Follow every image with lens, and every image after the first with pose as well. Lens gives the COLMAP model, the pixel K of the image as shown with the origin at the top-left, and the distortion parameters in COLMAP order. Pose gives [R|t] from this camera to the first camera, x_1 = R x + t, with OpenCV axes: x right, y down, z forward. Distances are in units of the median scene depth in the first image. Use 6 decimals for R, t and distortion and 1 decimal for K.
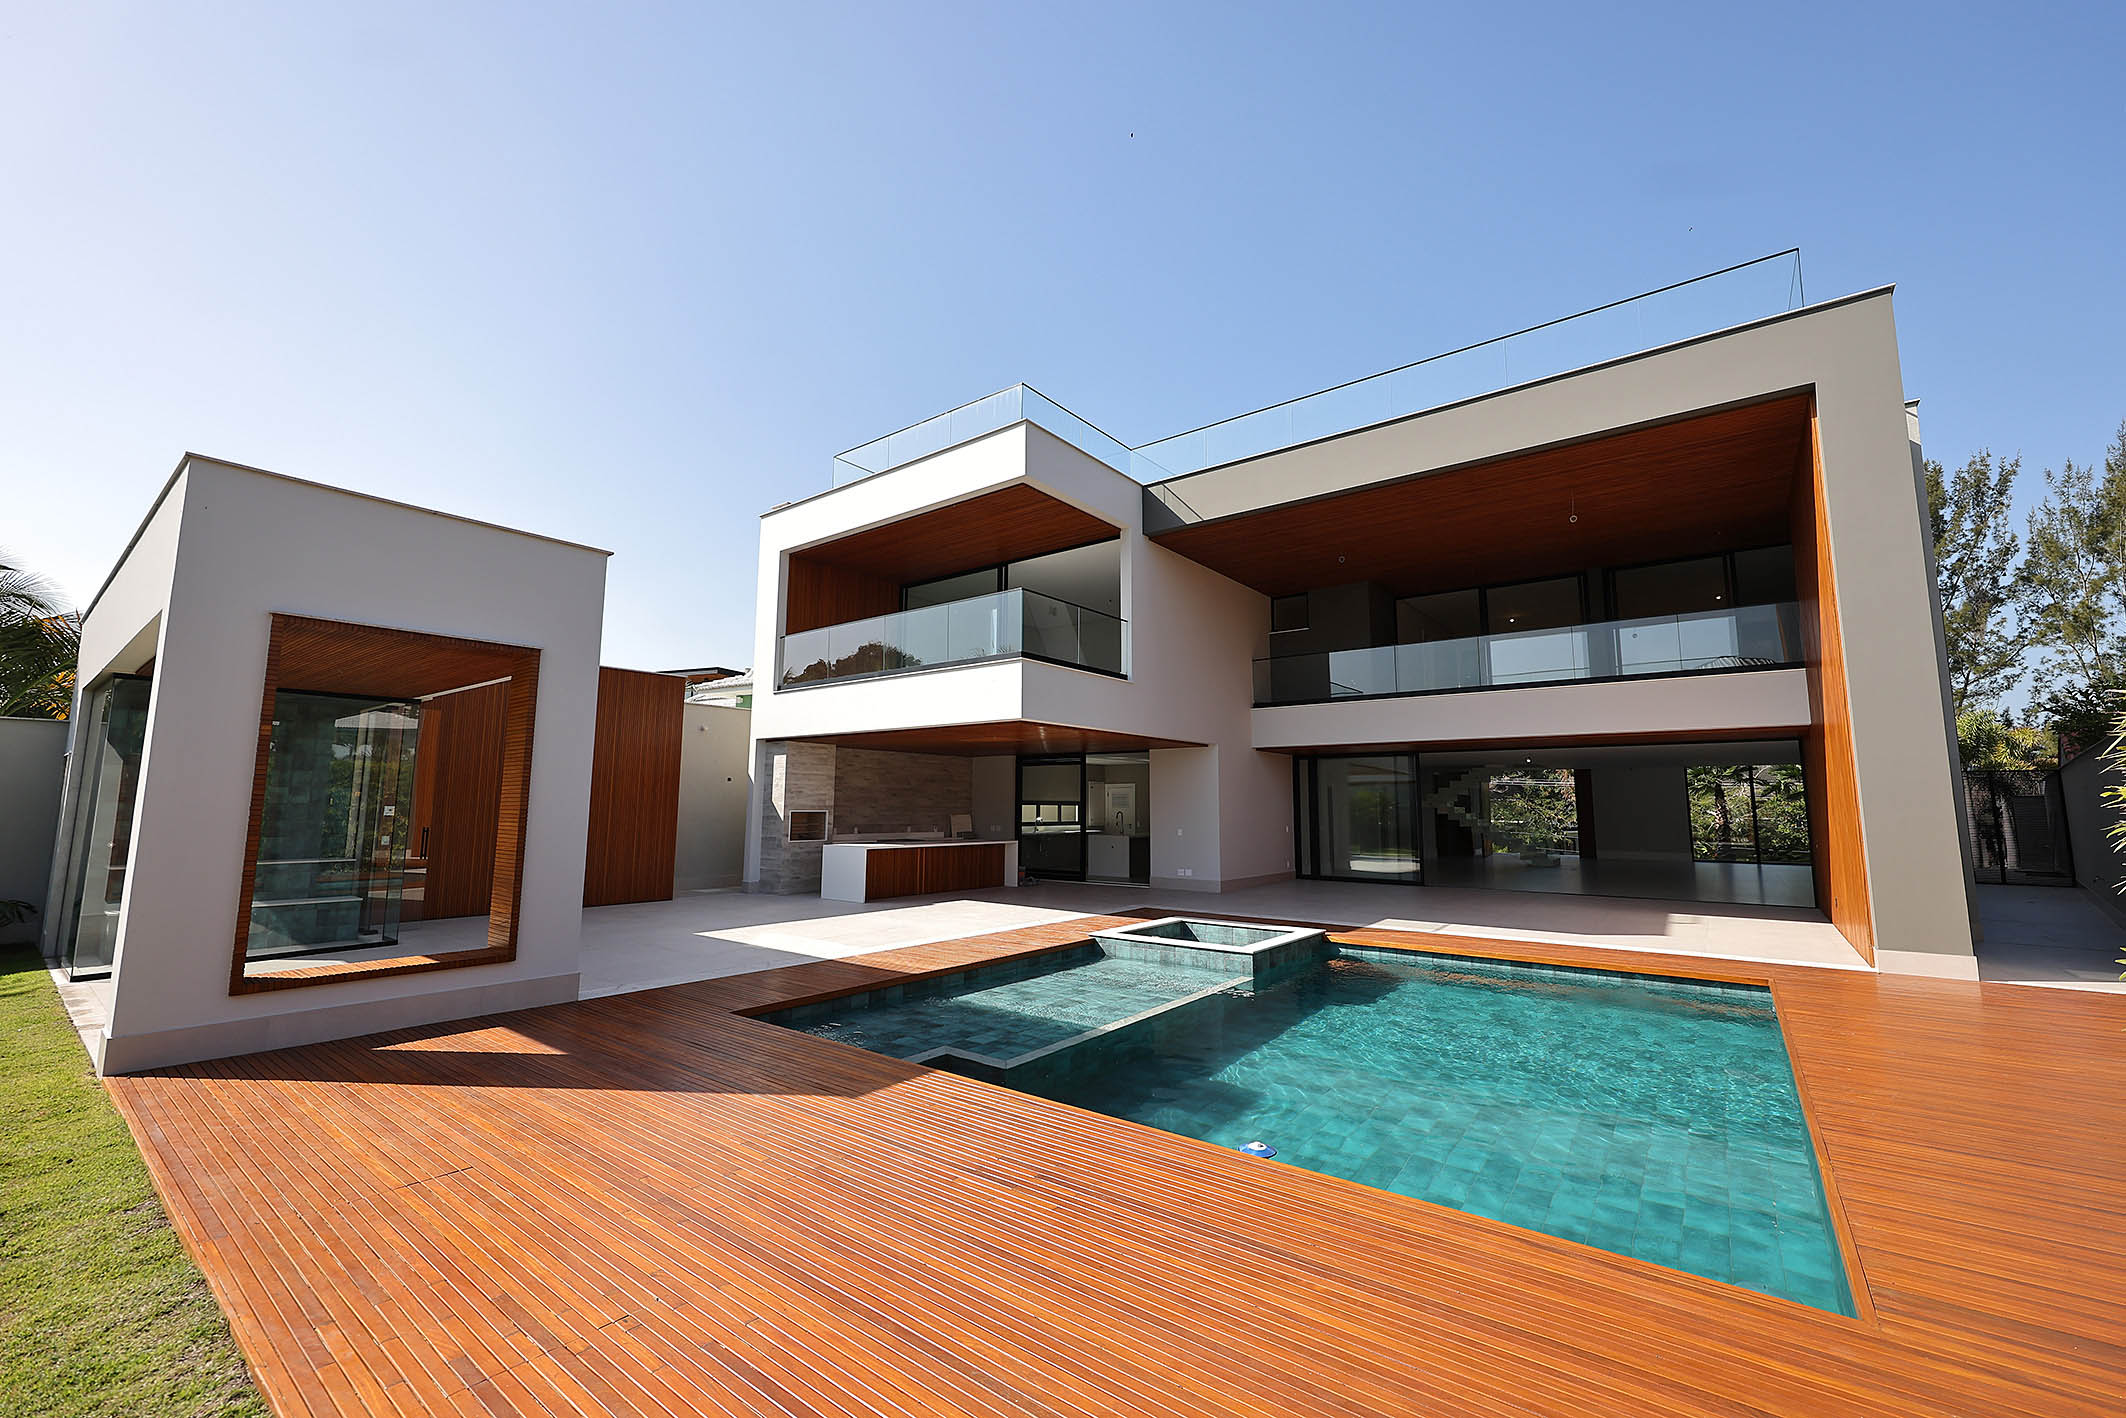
lens RADIAL K [[858.1, 0, 1051.1], [0, 858.1, 707.1], [0, 0, 1]] dist [-0.002459, -0.000288]
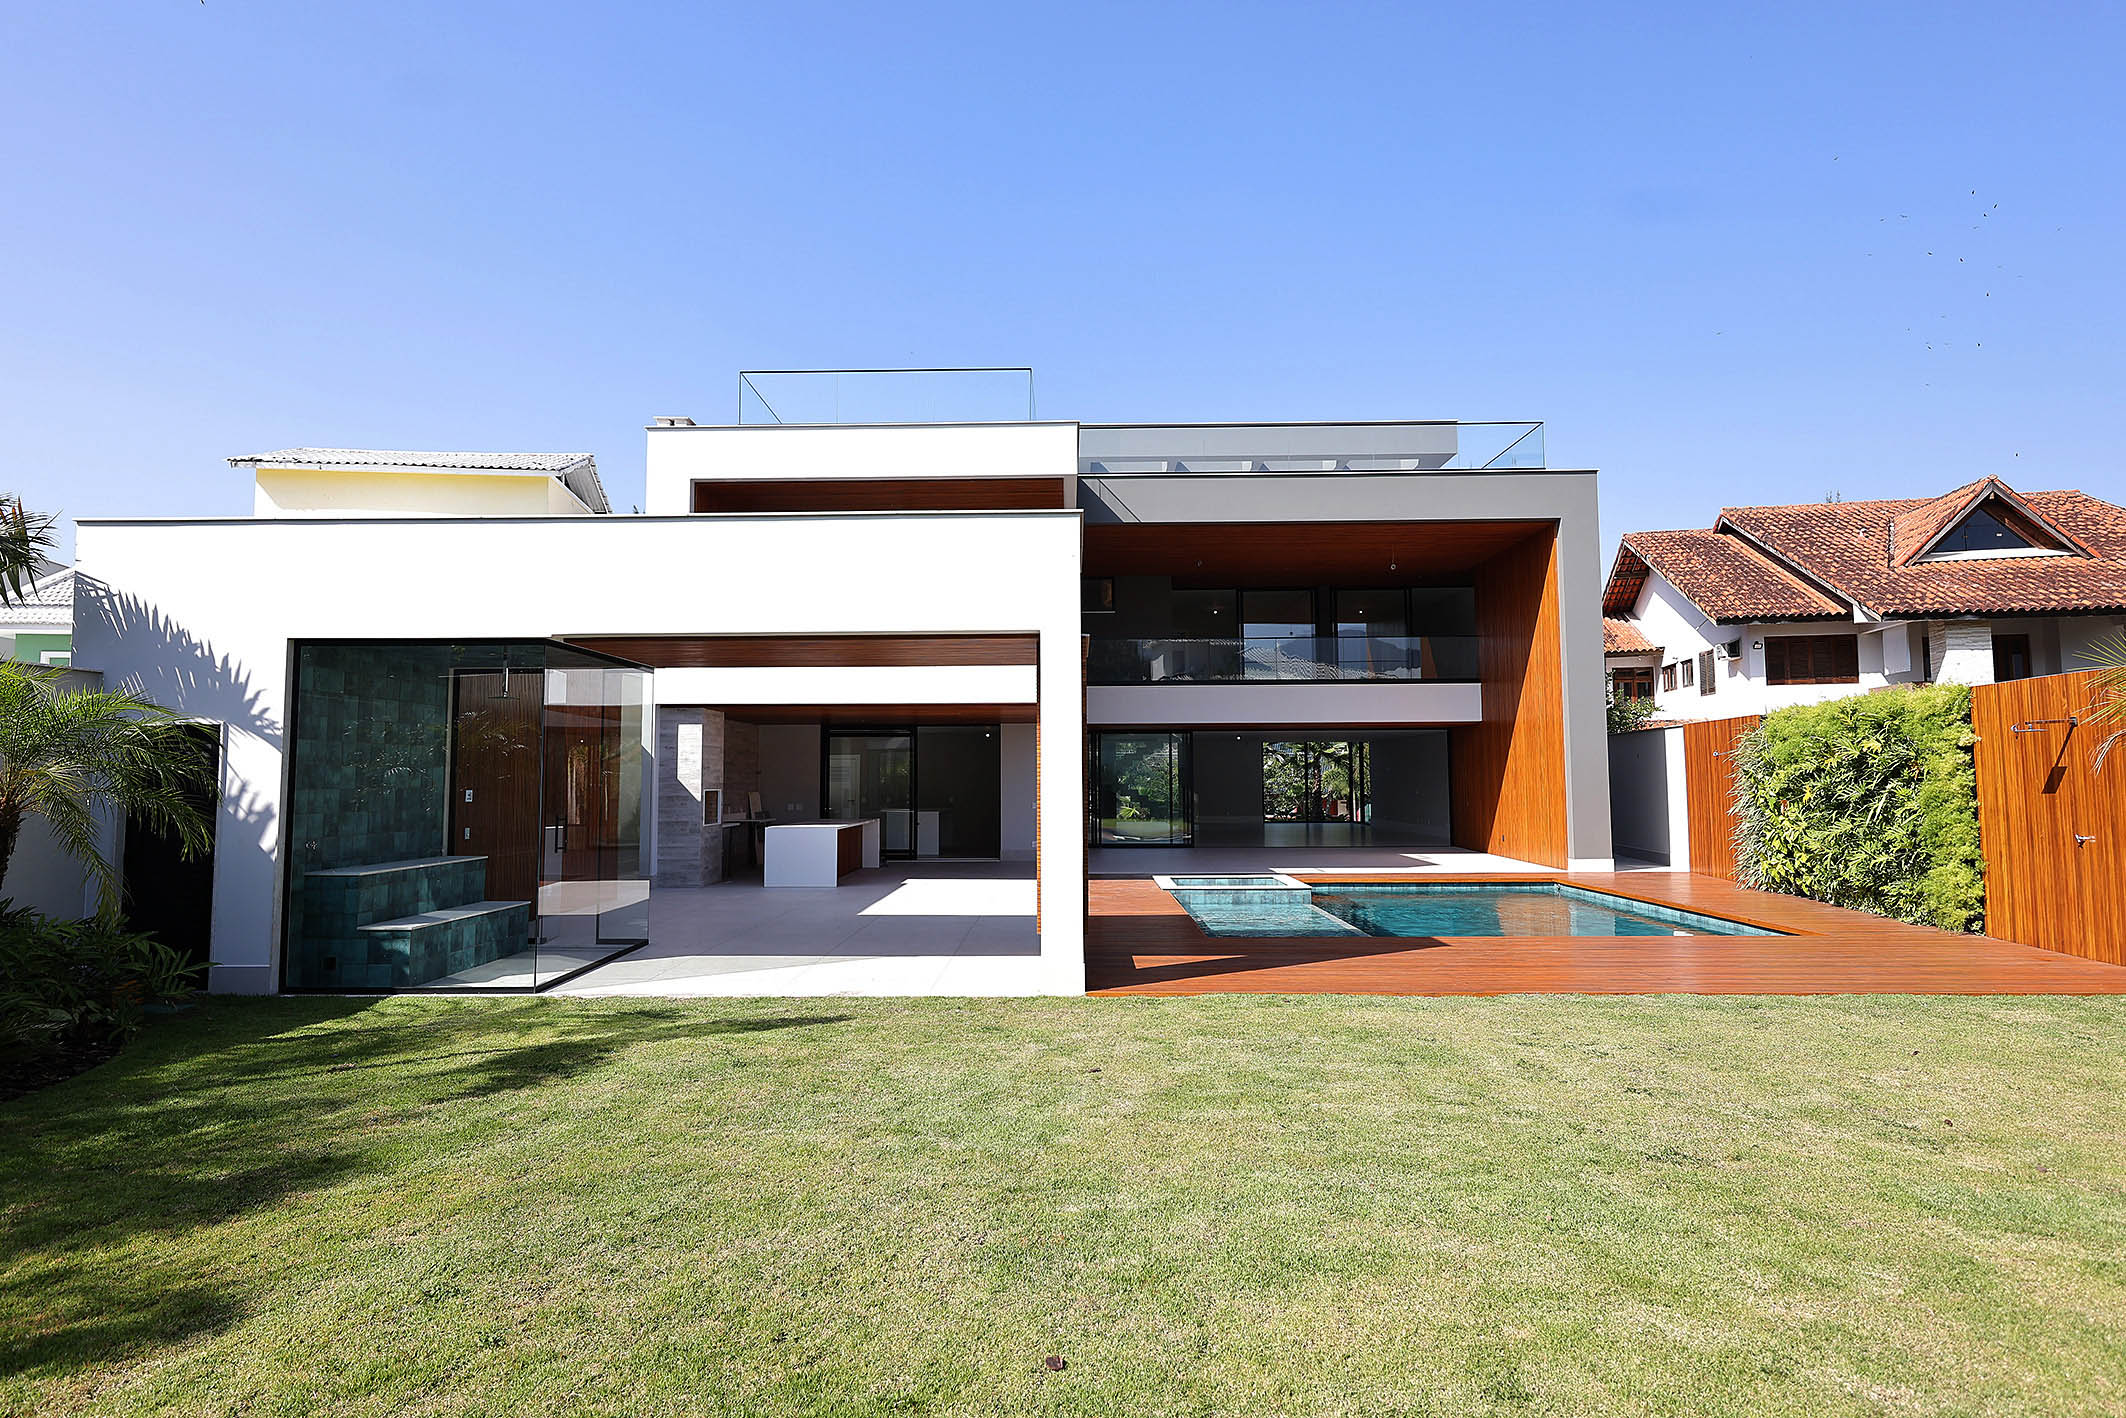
lens RADIAL K [[1153.1, 0, 1058.9], [0, 1153.1, 699.6], [0, 0, 1]] dist [-0.002059, -0.002957]
pose [[0.799078, 0.031820, 0.600384, -0.754958], [-0.061175, 0.997719, 0.028542, -0.024631], [-0.598107, -0.059536, 0.799202, -0.130213]]
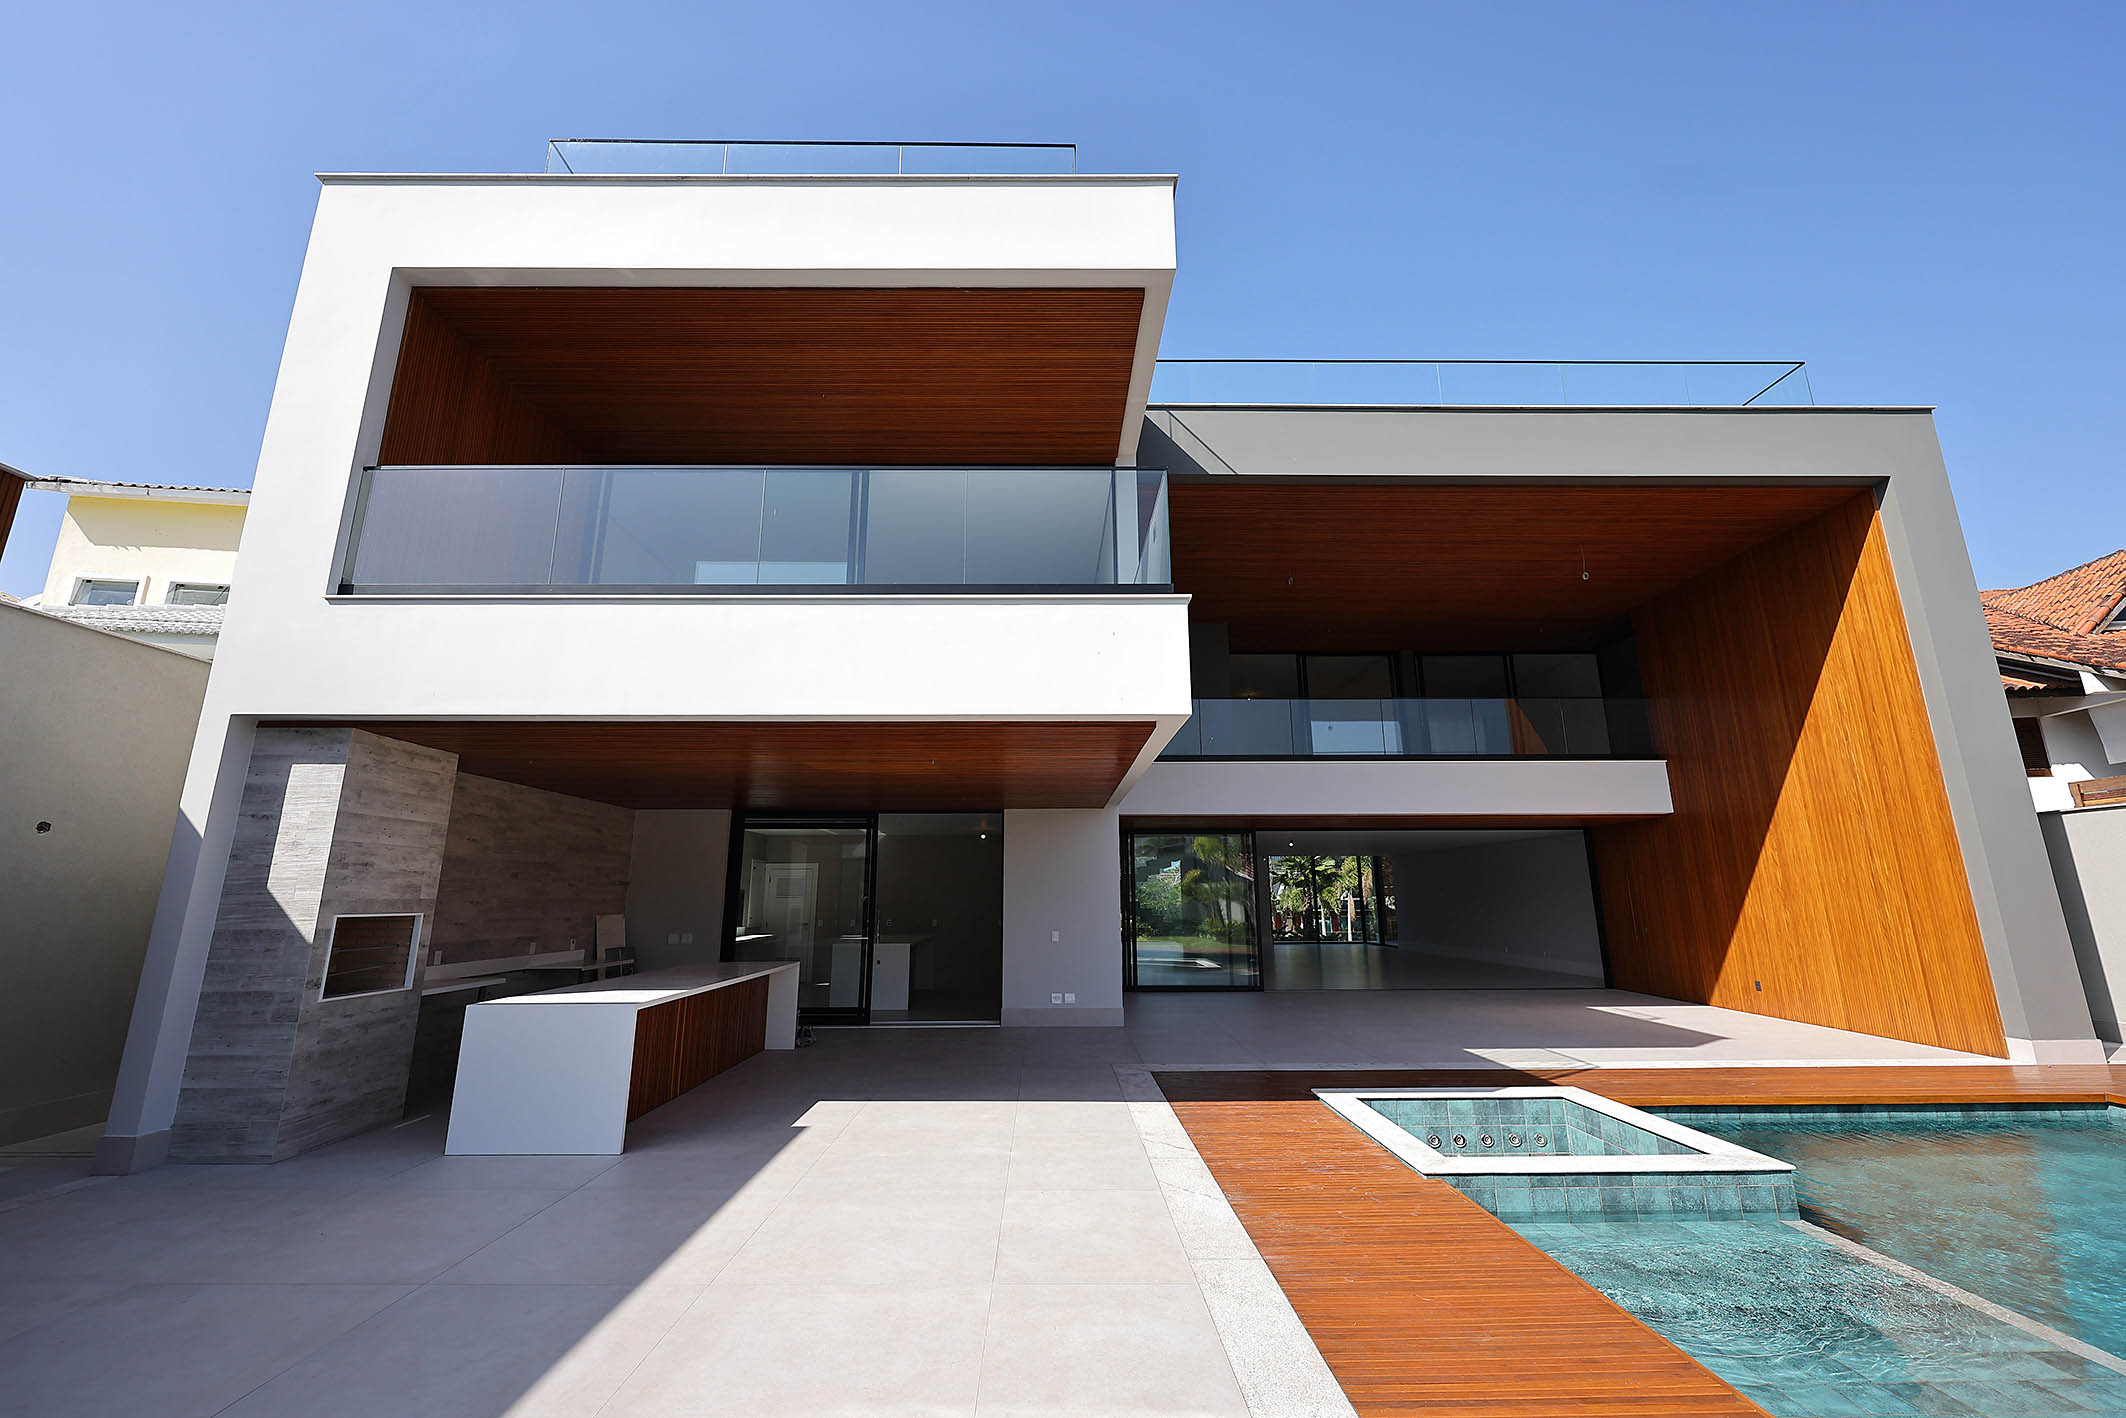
lens RADIAL K [[858.1, 0, 1063.4], [0, 858.1, 700.5], [0, 0, 1]] dist [-0.002459, -0.000288]
pose [[0.778023, 0.132731, 0.614054, -0.315601], [-0.065771, 0.989264, -0.130500, 0.059370], [-0.624783, 0.061145, 0.778401, 0.536142]]
